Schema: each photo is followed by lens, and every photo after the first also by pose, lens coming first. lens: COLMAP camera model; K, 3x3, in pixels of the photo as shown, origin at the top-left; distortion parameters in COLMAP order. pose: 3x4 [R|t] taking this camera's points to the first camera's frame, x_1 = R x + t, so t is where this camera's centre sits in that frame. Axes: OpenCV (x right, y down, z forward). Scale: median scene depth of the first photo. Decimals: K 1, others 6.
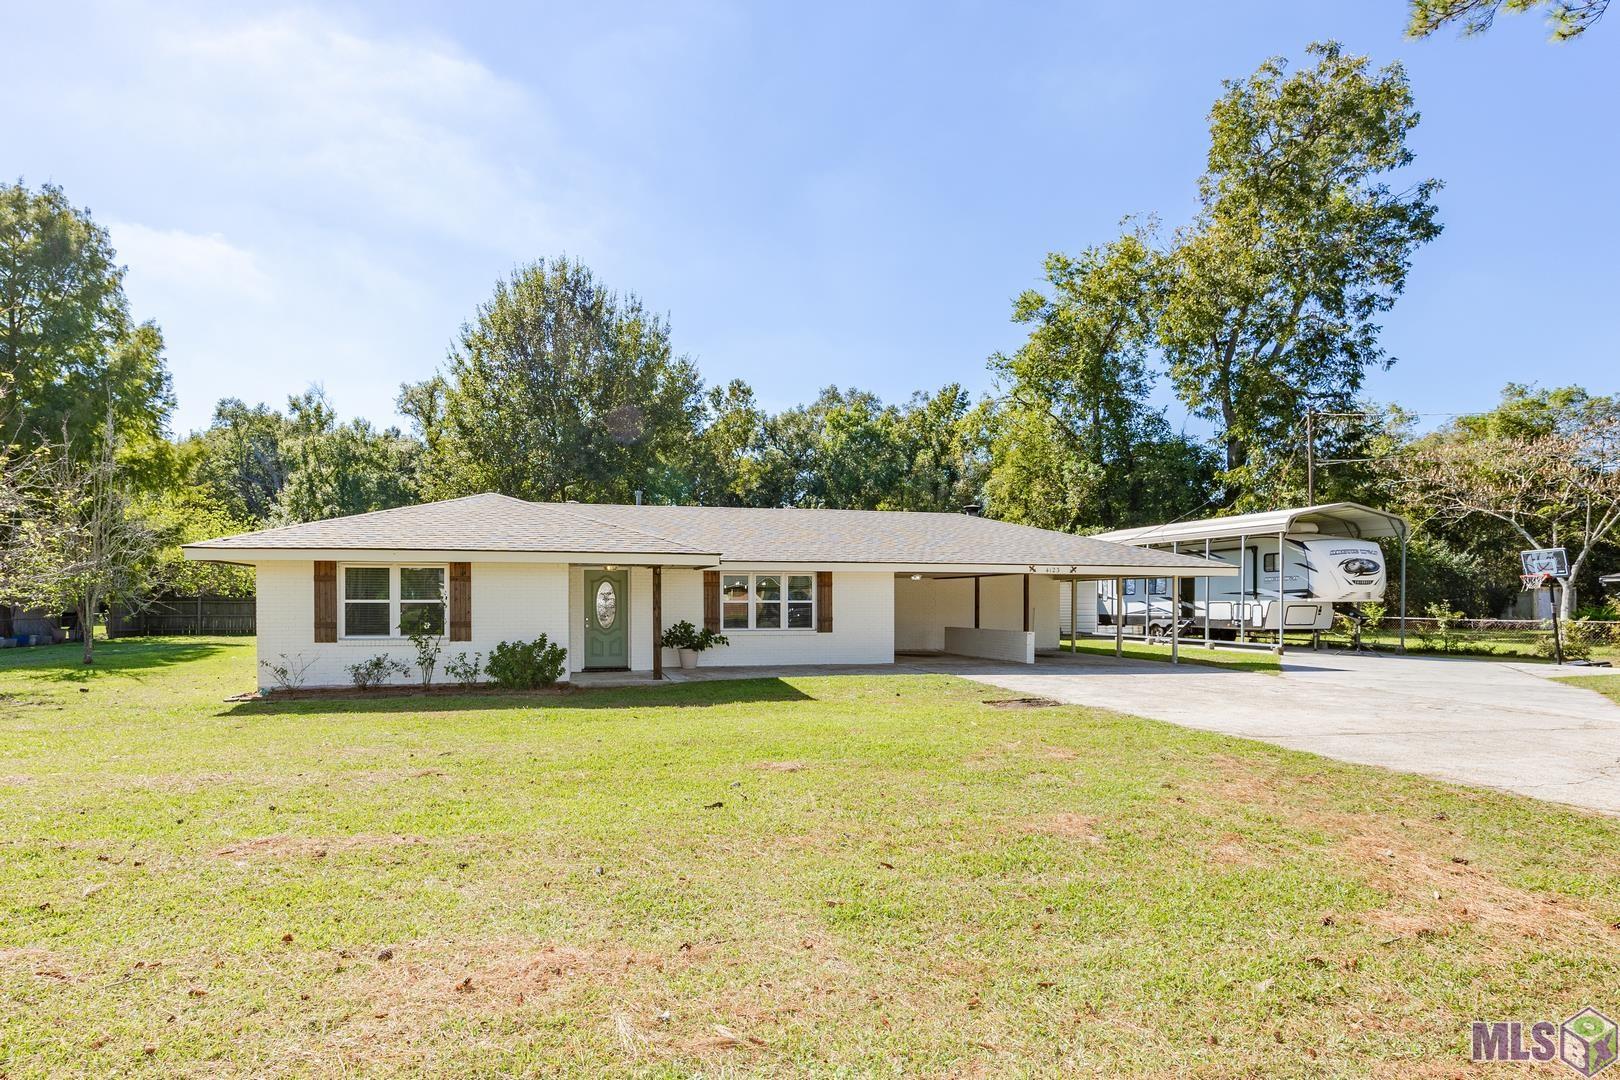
lens RADIAL K [[881.2, 0, 750.9], [0, 881.2, 600.3], [0, 0, 1]] dist [-0.003939, 0.003489]
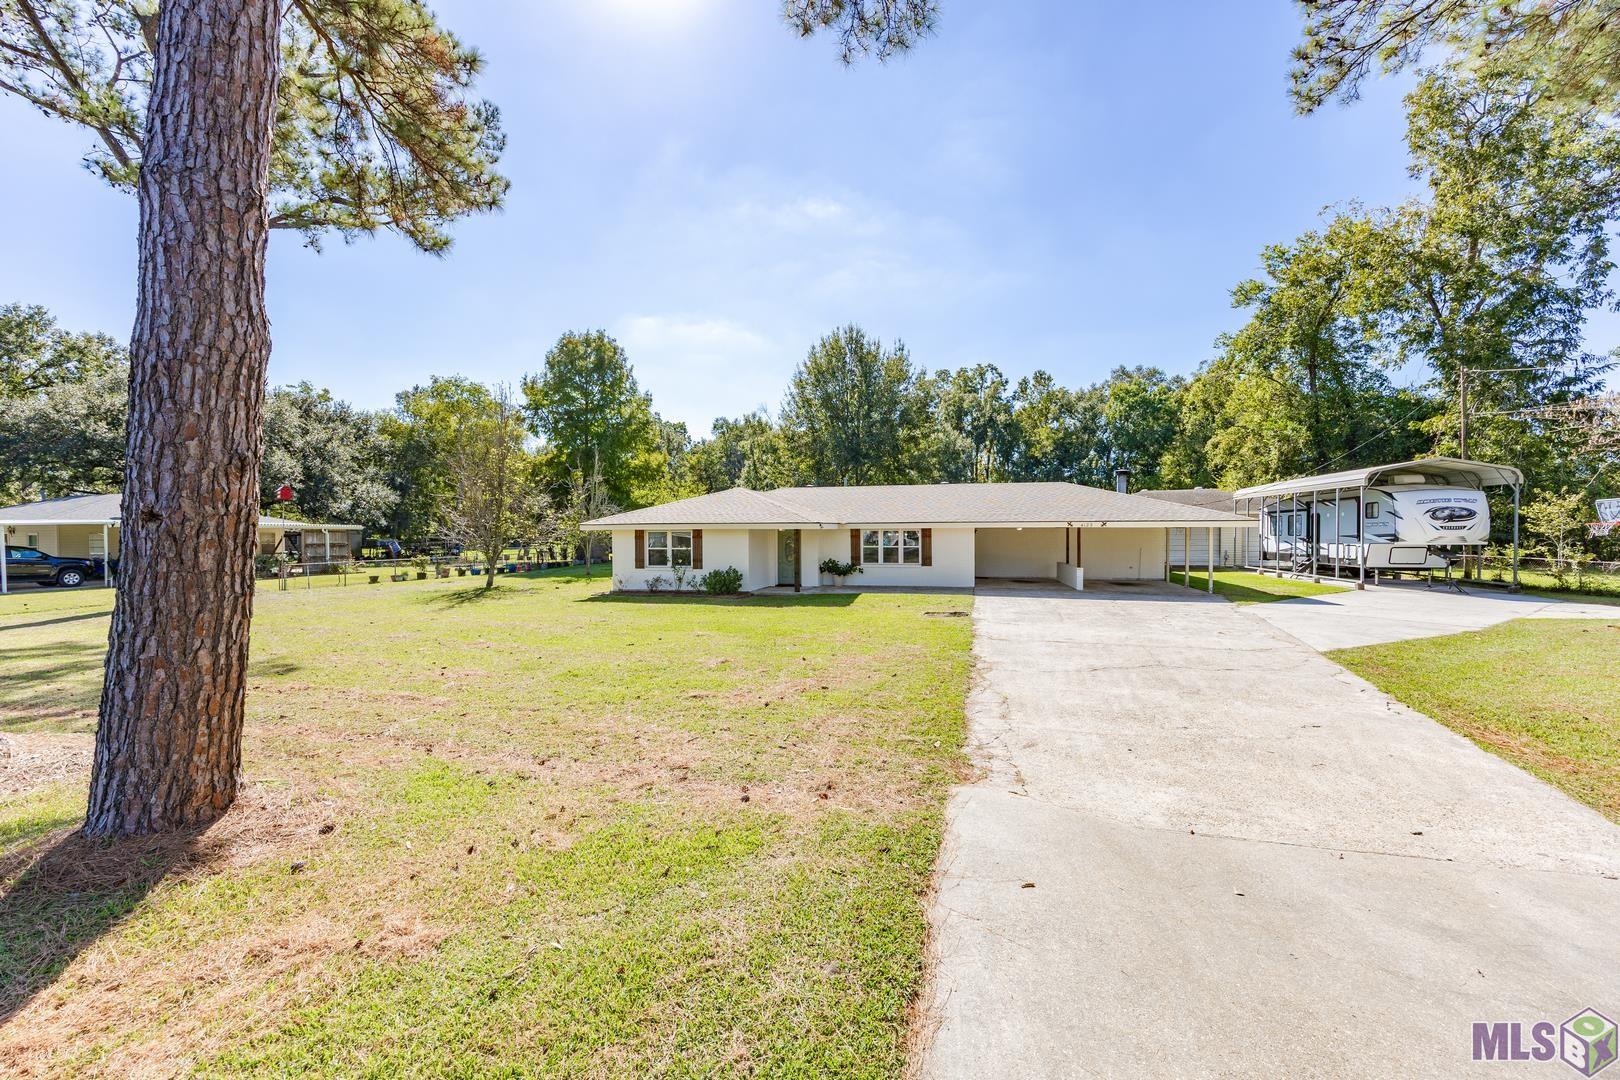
lens RADIAL K [[639.3, 0, 807.2], [0, 639.3, 538.7], [0, 0, 1]] dist [0.000405, 0.000559]
pose [[0.898863, -0.002361, -0.438224, 0.232379], [0.007128, 0.999932, 0.009235, -0.014972], [0.438173, -0.011424, 0.898818, -0.079239]]
